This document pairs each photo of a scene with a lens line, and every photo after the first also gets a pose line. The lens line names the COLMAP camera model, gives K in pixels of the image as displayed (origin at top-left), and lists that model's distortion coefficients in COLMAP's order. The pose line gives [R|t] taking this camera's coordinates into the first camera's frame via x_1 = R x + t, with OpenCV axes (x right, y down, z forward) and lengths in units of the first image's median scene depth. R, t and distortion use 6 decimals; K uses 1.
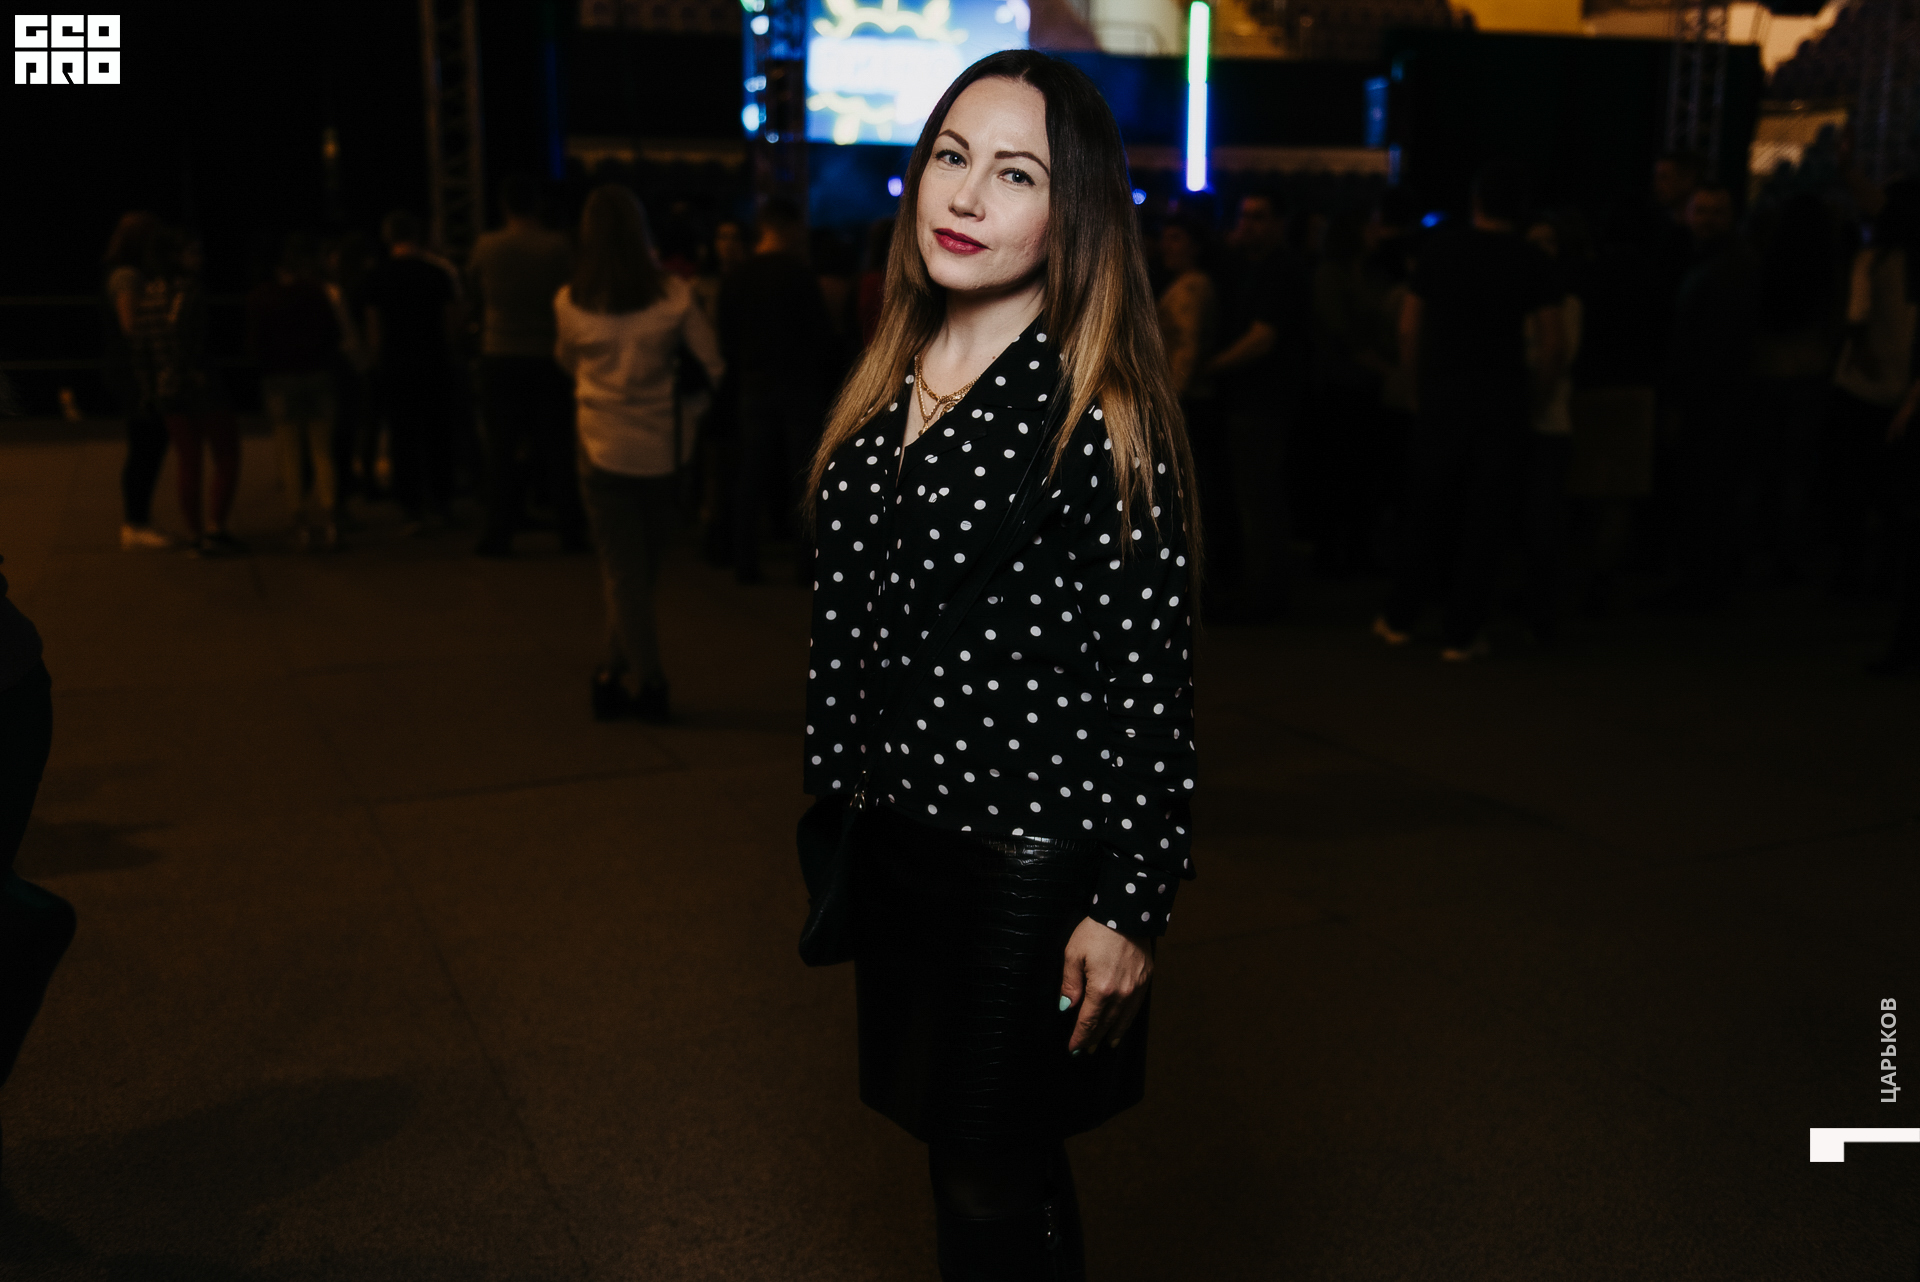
lens RADIAL K [[1844.7, 0, 967.4], [0, 1844.7, 642.4], [0, 0, 1]] dist [0.018656, 0.000000]
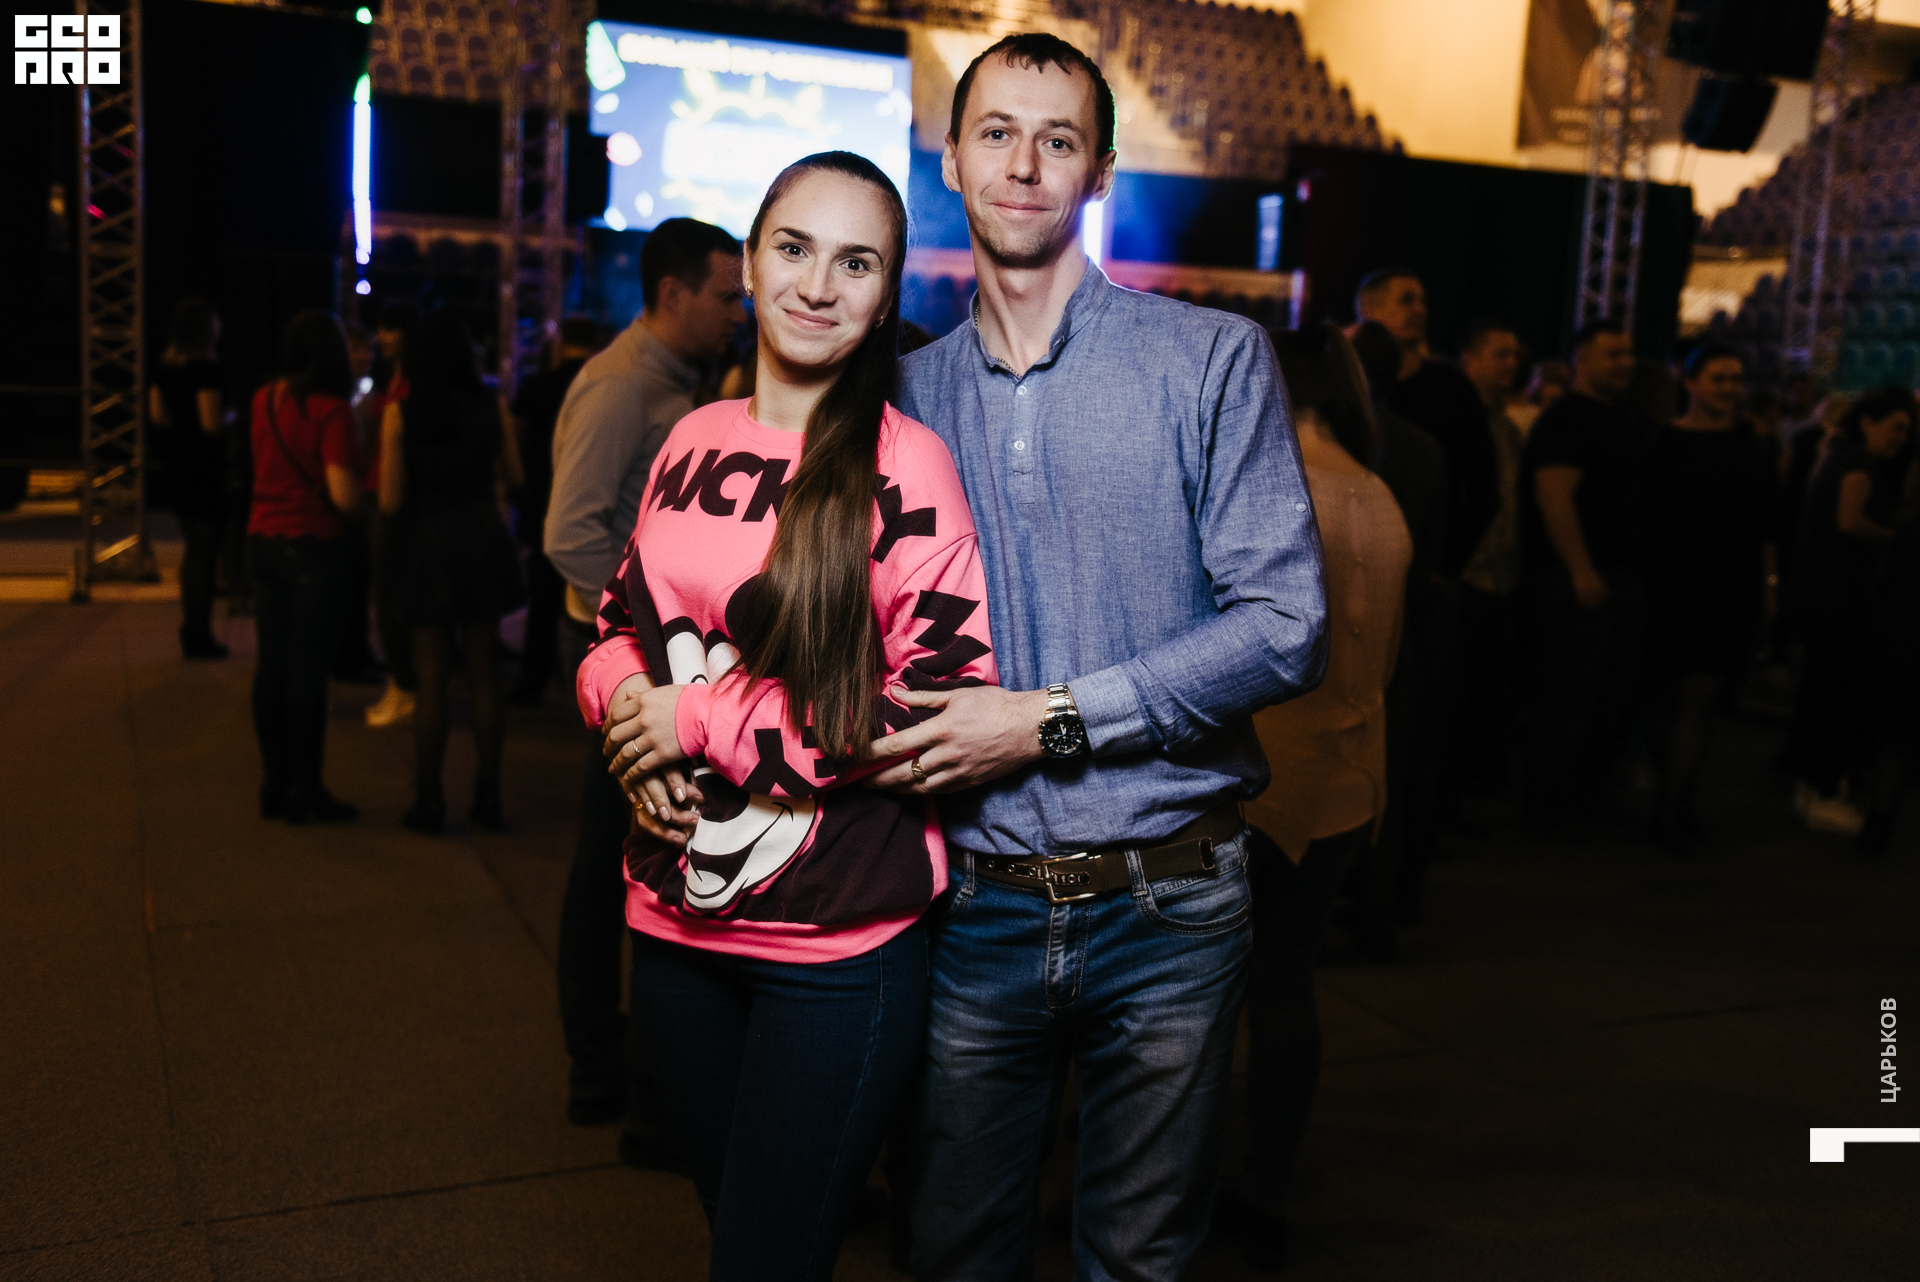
lens RADIAL K [[1844.7, 0, 989.0], [0, 1844.7, 658.9], [0, 0, 1]] dist [0.018656, 0.000000]
pose [[0.998392, 0.044846, 0.034677, 0.054022], [-0.043147, 0.997902, -0.048262, -0.025266], [-0.036769, 0.046688, 0.998233, 0.098023]]
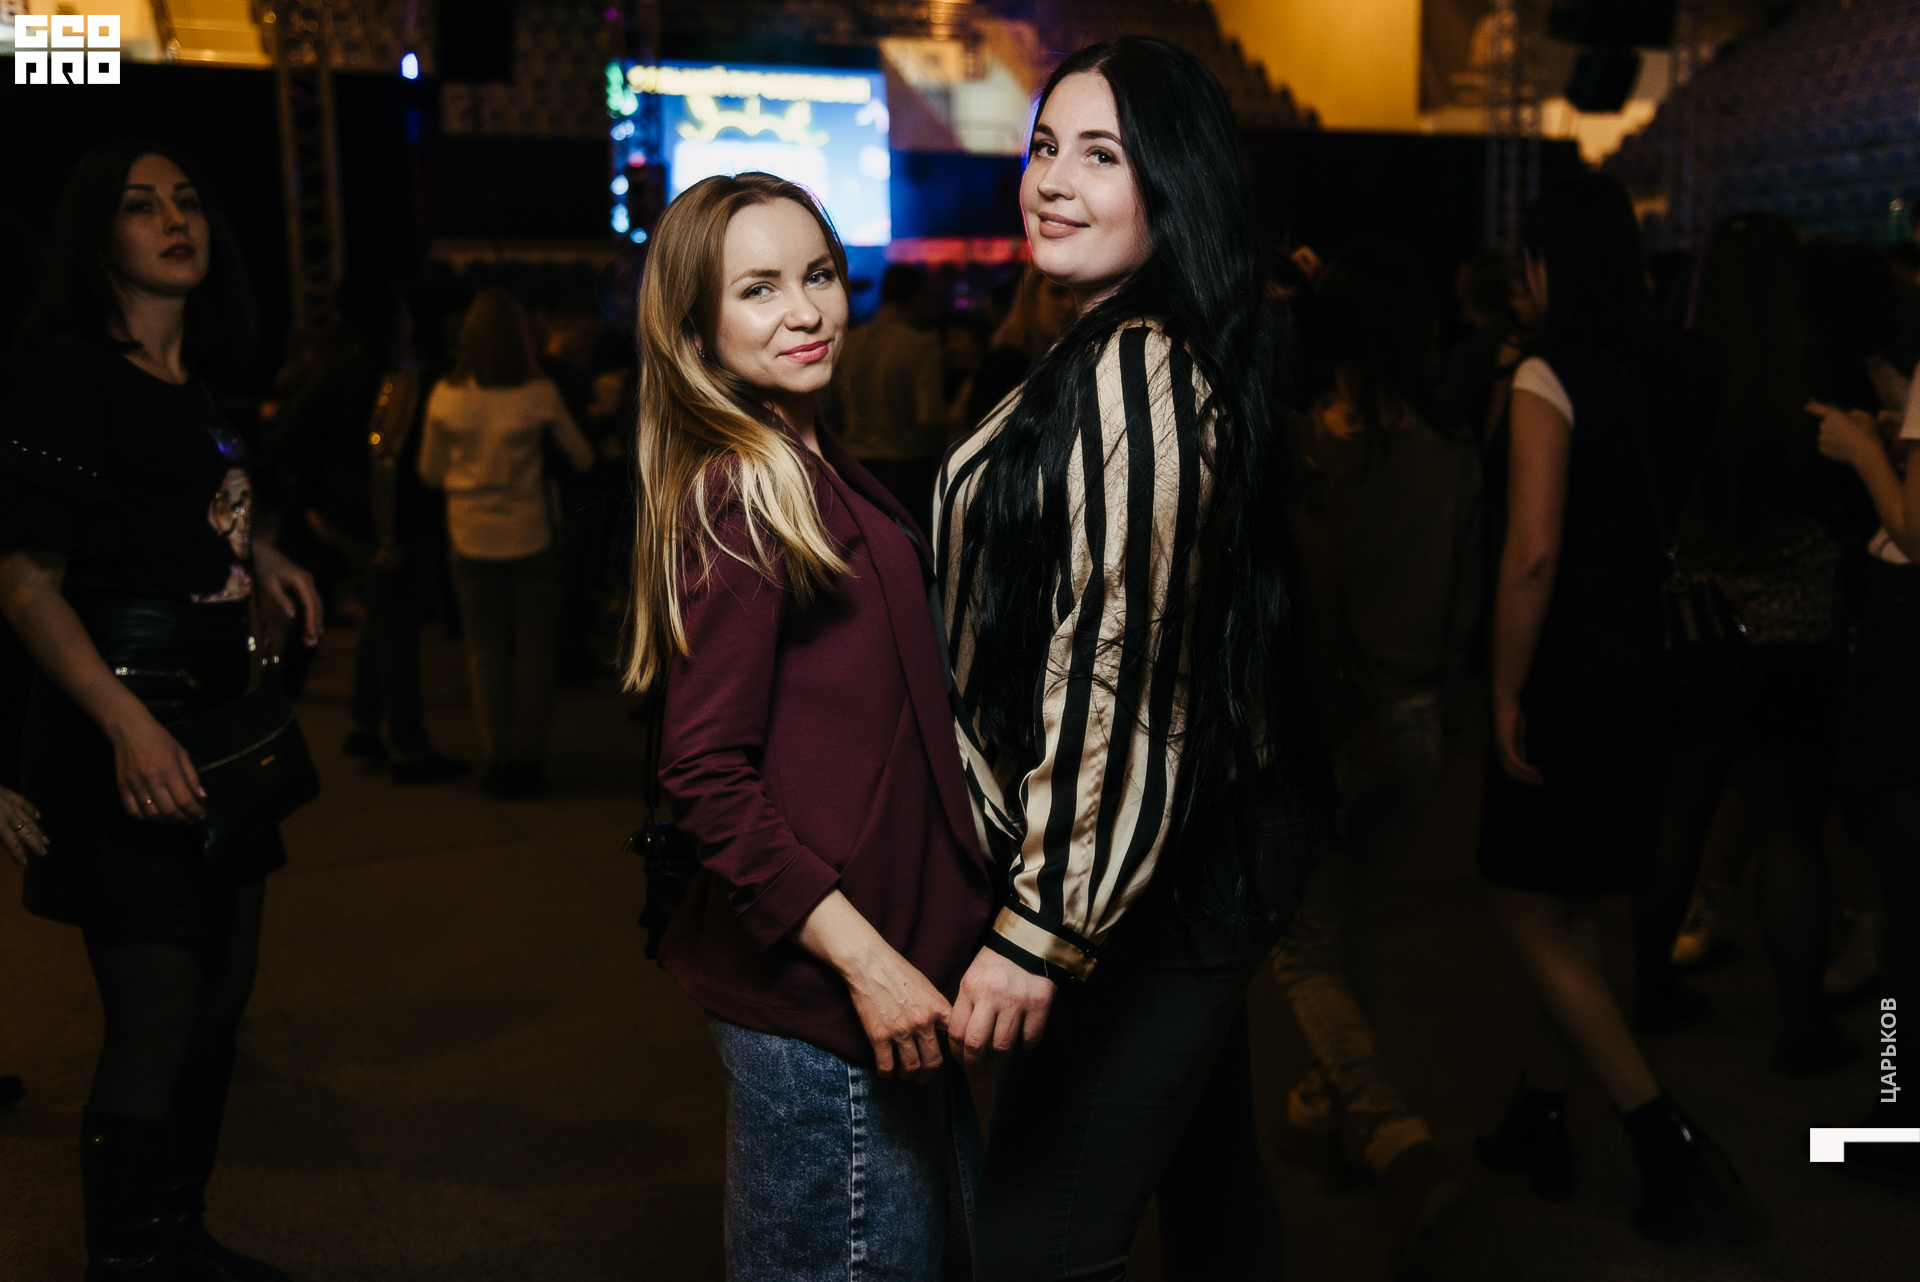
lens RADIAL K [[1844.7, 0, 977.3], [0, 1844.7, 640.0], [0, 0, 1]] dist [0.018656, 0.000000]
pose [[0.997554, -0.028212, 0.063950, 0.009197], [0.031282, 0.998380, -0.047525, 0.002891], [-0.062506, 0.049409, 0.996821, -0.018522]]
